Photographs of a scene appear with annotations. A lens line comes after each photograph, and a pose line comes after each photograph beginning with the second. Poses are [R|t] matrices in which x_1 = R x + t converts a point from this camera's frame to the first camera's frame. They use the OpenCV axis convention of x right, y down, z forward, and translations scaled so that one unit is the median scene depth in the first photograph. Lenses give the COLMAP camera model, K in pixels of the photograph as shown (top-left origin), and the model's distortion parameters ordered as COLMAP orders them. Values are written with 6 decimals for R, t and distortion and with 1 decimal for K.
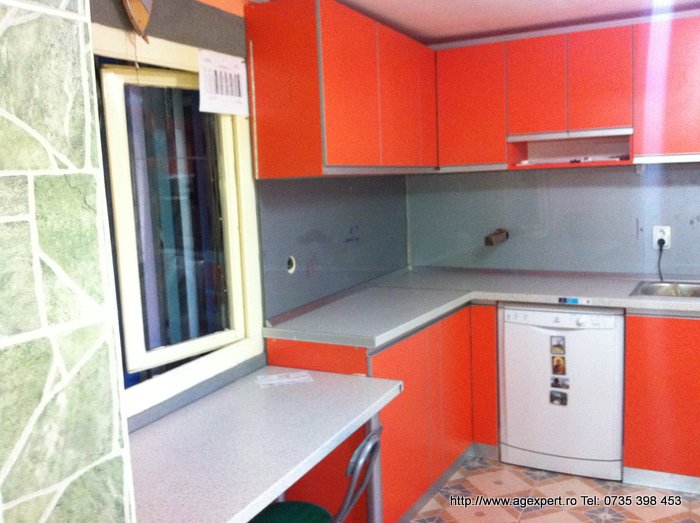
lens RADIAL K [[686.7, 0, 344.4], [0, 686.7, 262.0], [0, 0, 1]] dist [0.093338, -0.369891]
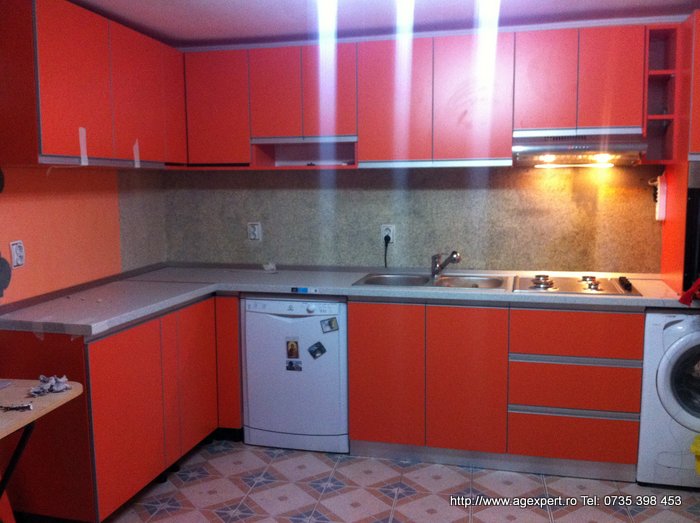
lens RADIAL K [[673.8, 0, 350.0], [0, 673.8, 261.5], [0, 0, 1]] dist [0.105925, -0.339888]
pose [[0.962950, 0.001282, 0.269678, 0.109535], [0.001205, 0.999958, -0.009056, 0.019876], [-0.269679, 0.009045, 0.962908, -0.055978]]
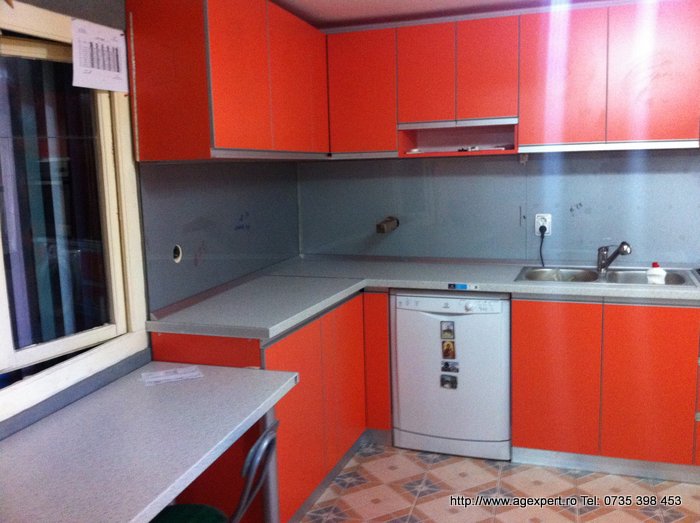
lens RADIAL K [[673.8, 0, 350.0], [0, 673.8, 261.5], [0, 0, 1]] dist [0.105925, -0.339888]
pose [[0.985458, -0.010858, 0.169571, -0.002554], [0.008153, 0.999828, 0.016641, 0.001130], [-0.169722, -0.015016, 0.985377, 0.039583]]
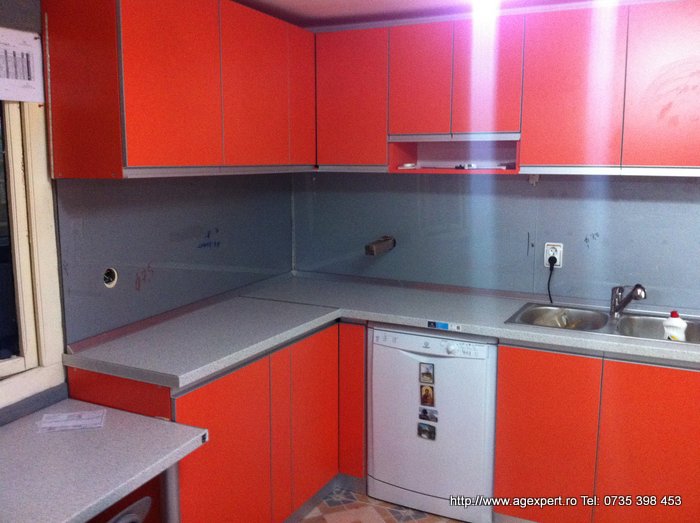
lens RADIAL K [[673.8, 0, 350.0], [0, 673.8, 261.5], [0, 0, 1]] dist [0.105925, -0.339888]
pose [[0.998075, 0.034711, 0.051396, 0.159260], [-0.036418, 0.998803, 0.032668, -0.049843], [-0.050201, -0.034477, 0.998144, 0.132633]]
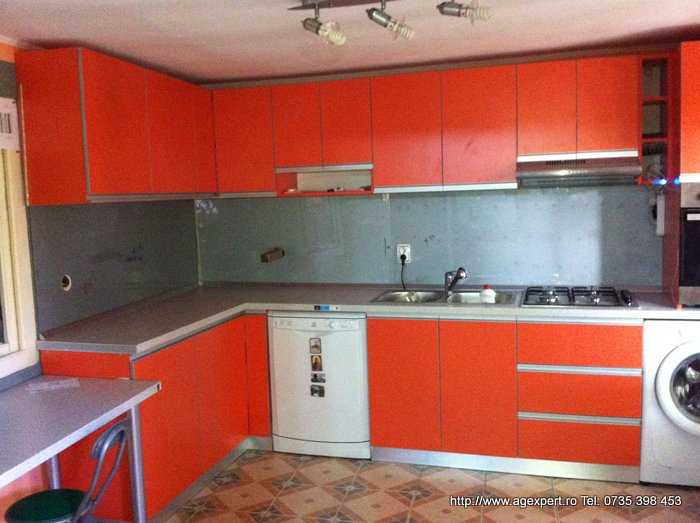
lens RADIAL K [[682.4, 0, 350.5], [0, 682.4, 260.1], [0, 0, 1]] dist [0.110048, -0.347687]
pose [[0.973687, -0.014925, 0.227402, 0.103819], [0.020813, 0.999507, -0.023514, 0.002549], [-0.226939, 0.027628, 0.973517, -0.157189]]
